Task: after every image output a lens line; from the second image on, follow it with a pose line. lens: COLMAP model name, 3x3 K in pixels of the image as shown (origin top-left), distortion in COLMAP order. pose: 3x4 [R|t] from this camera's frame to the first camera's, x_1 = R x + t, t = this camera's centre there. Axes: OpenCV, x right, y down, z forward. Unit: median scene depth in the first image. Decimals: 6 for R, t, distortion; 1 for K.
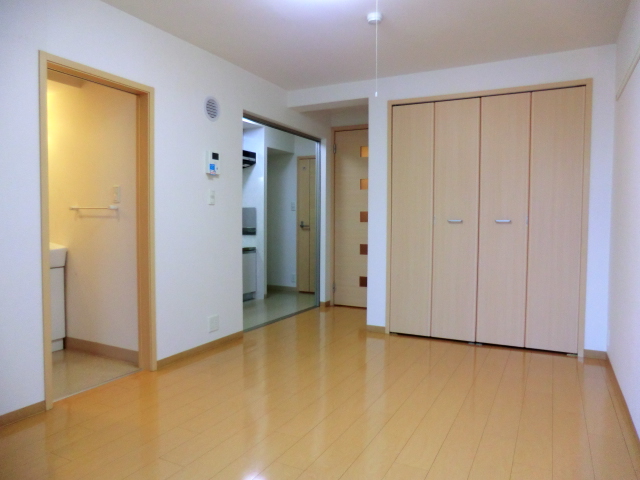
lens RADIAL K [[462.4, 0, 320.0], [0, 462.4, 240.0], [0, 0, 1]] dist [-0.093612, 0.092389]
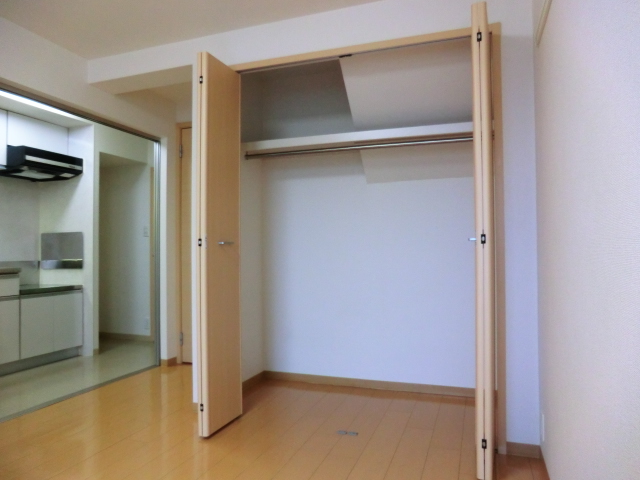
lens RADIAL K [[462.4, 0, 320.0], [0, 462.4, 240.0], [0, 0, 1]] dist [-0.093612, 0.092389]
pose [[0.989829, -0.006949, 0.142094, 0.138410], [0.016659, 0.997596, -0.067266, -0.001299], [-0.141285, 0.068949, 0.987565, 0.227273]]
